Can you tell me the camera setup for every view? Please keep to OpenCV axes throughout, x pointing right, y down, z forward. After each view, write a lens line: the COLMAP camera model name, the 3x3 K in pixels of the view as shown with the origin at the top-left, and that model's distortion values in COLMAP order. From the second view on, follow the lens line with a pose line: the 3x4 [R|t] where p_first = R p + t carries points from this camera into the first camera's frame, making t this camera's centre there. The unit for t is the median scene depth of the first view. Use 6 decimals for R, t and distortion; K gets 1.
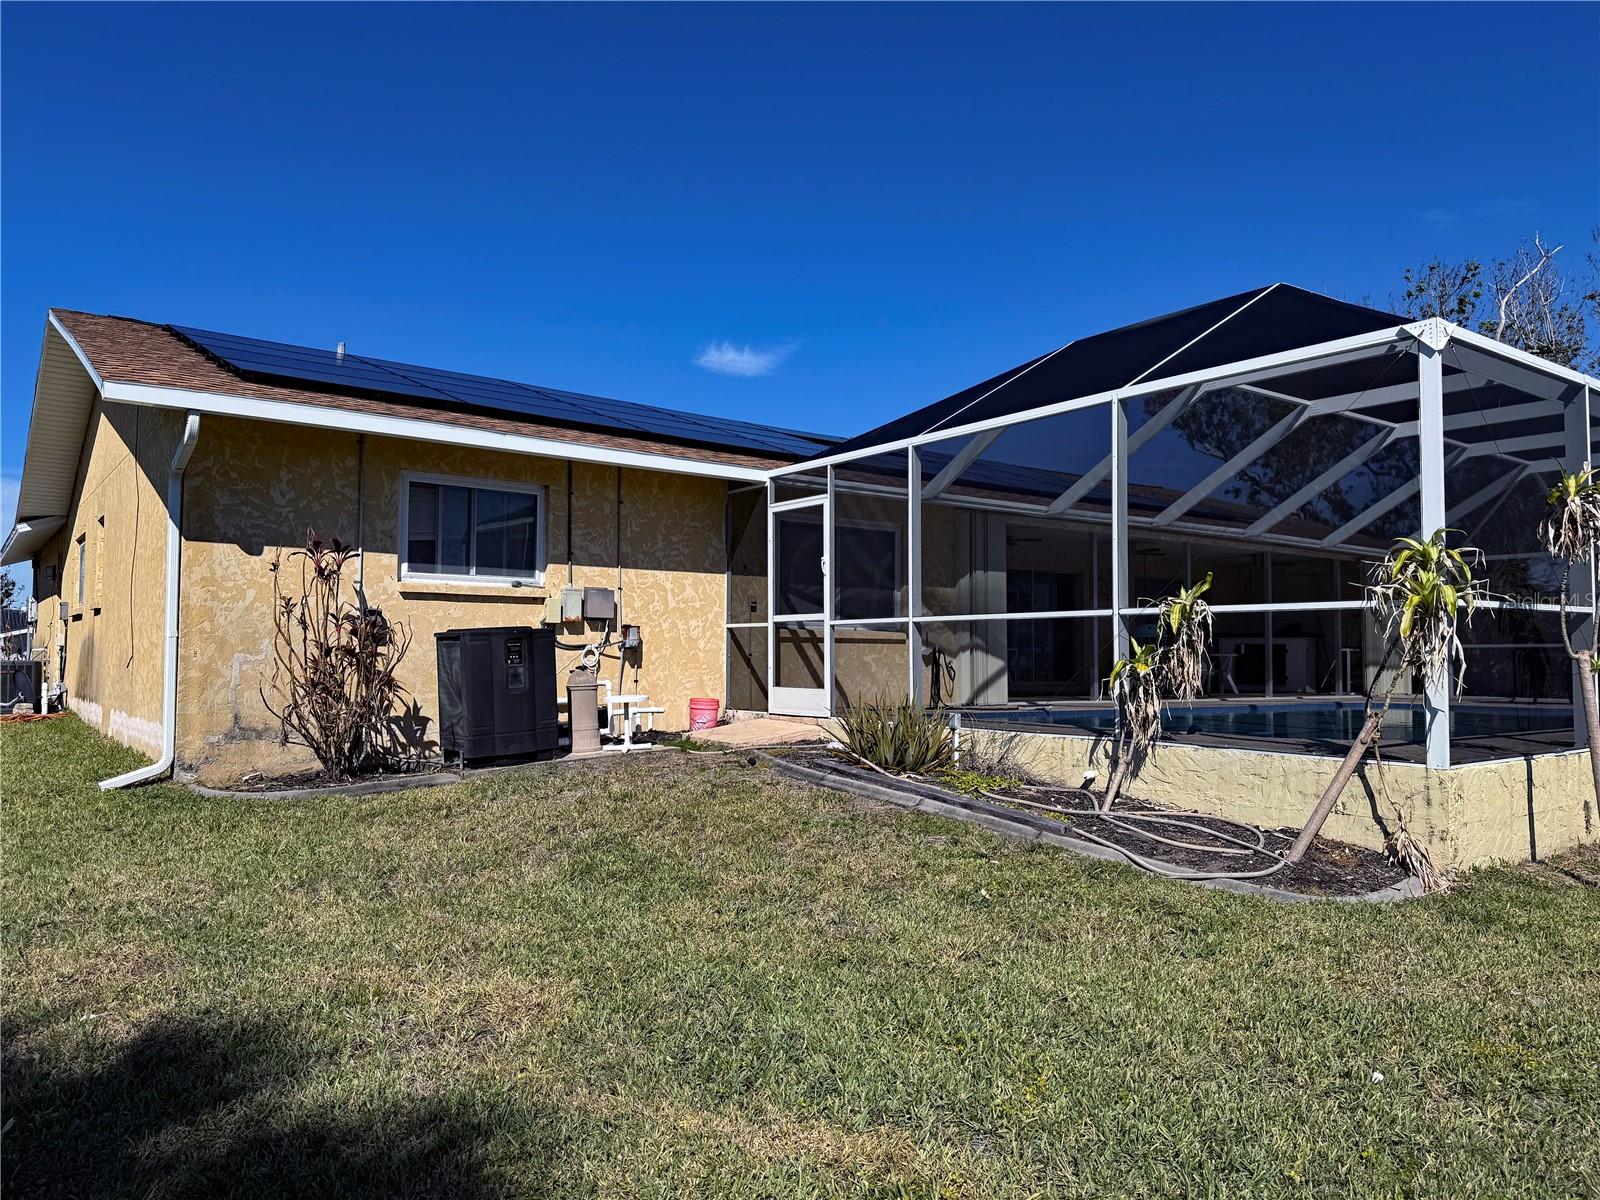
lens RADIAL K [[1125.7, 0, 803.2], [0, 1125.7, 593.3], [0, 0, 1]] dist [0.043308, -0.043814]
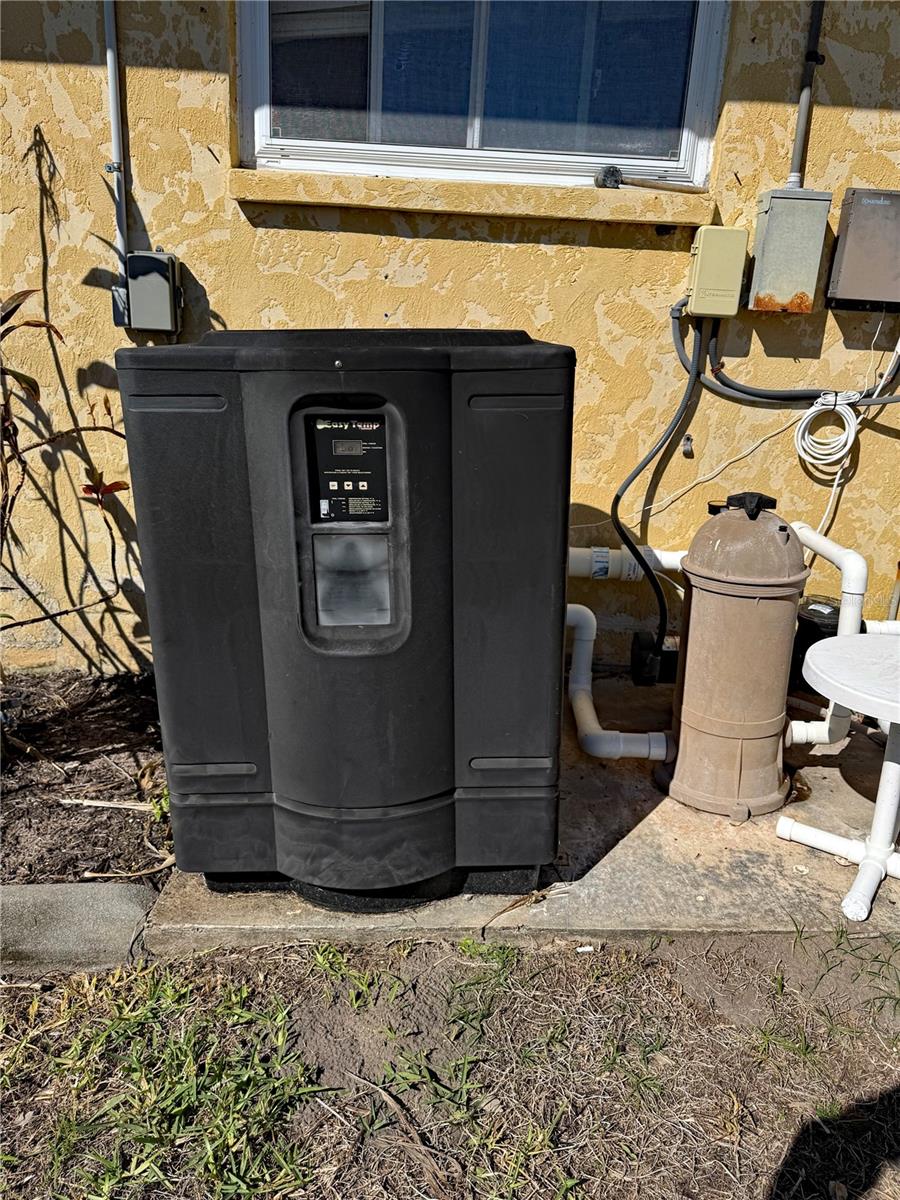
lens RADIAL K [[844.3, 0, 457.5], [0, 844.3, 598.1], [0, 0, 1]] dist [0.043308, -0.043814]
pose [[0.786499, 0.226458, -0.574575, -0.126324], [-0.012059, 0.935801, 0.352322, 0.017772], [0.617474, -0.270172, 0.738738, 0.769800]]
